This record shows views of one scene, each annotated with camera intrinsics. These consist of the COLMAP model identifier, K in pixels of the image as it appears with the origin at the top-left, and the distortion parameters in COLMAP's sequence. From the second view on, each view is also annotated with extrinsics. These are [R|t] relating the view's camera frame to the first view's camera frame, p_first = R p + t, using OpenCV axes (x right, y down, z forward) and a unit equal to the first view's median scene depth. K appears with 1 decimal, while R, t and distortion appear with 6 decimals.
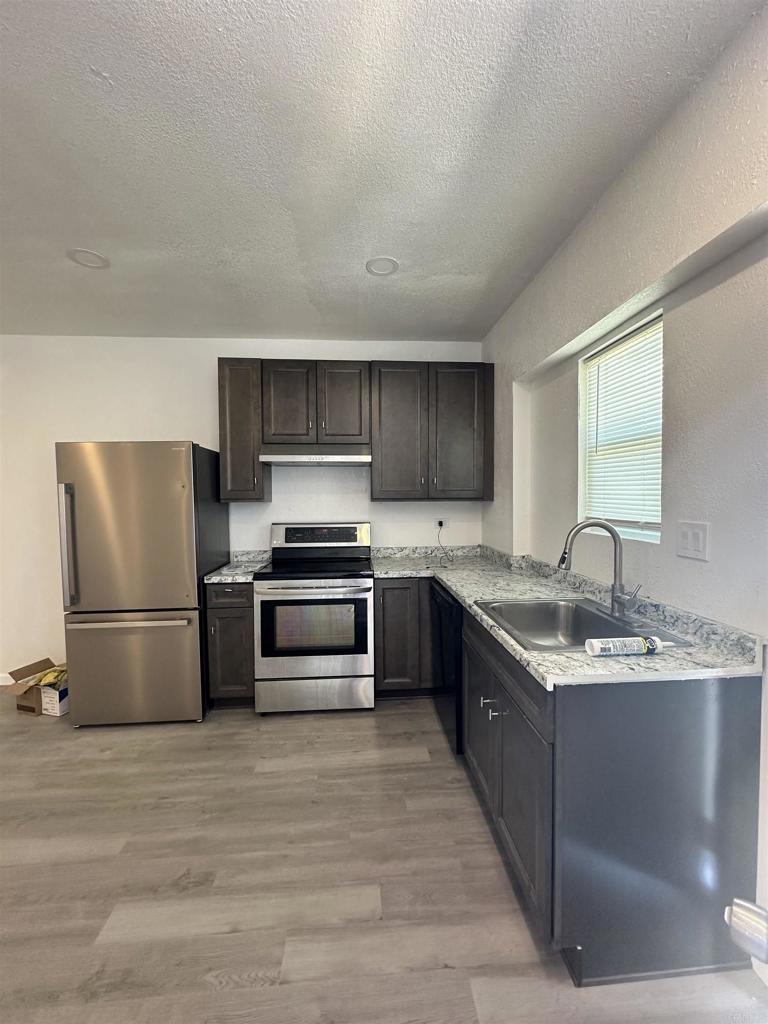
lens RADIAL K [[409.0, 0, 384.0], [0, 409.0, 512.0], [0, 0, 1]] dist [-0.001680, 0.000599]
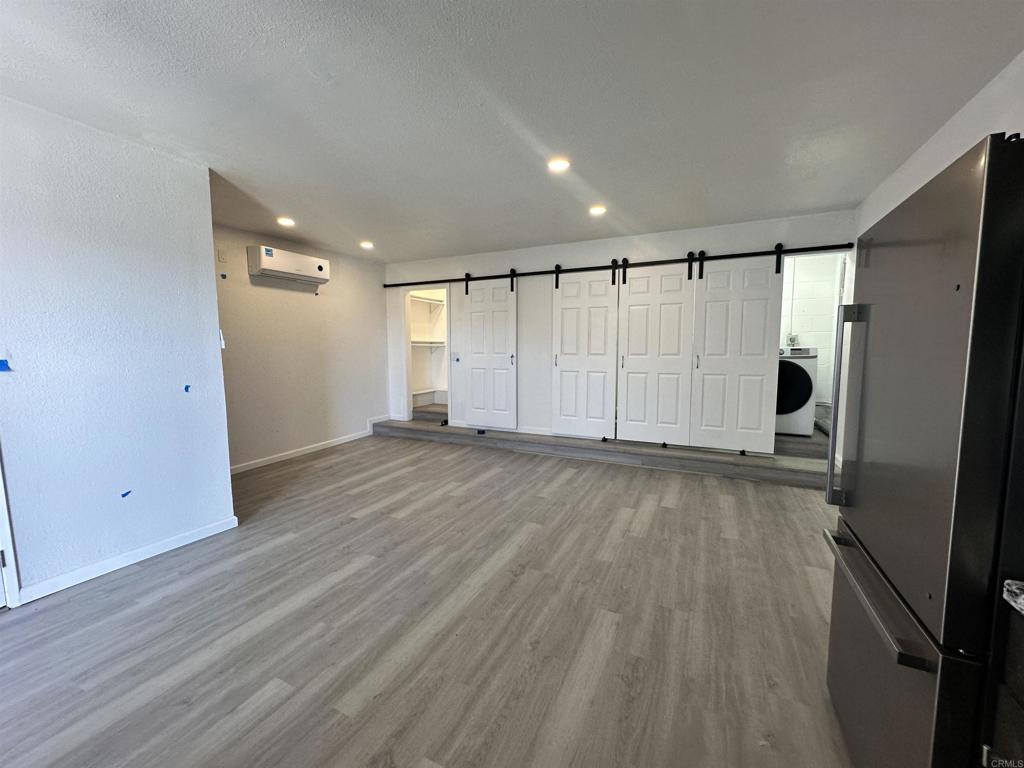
lens RADIAL K [[409.0, 0, 512.0], [0, 409.0, 384.0], [0, 0, 1]] dist [-0.001680, 0.000599]
pose [[-0.498733, 0.091269, -0.861937, -0.002060], [-0.025697, 0.992446, 0.119957, -0.013573], [0.866375, 0.081976, -0.492620, 0.810767]]
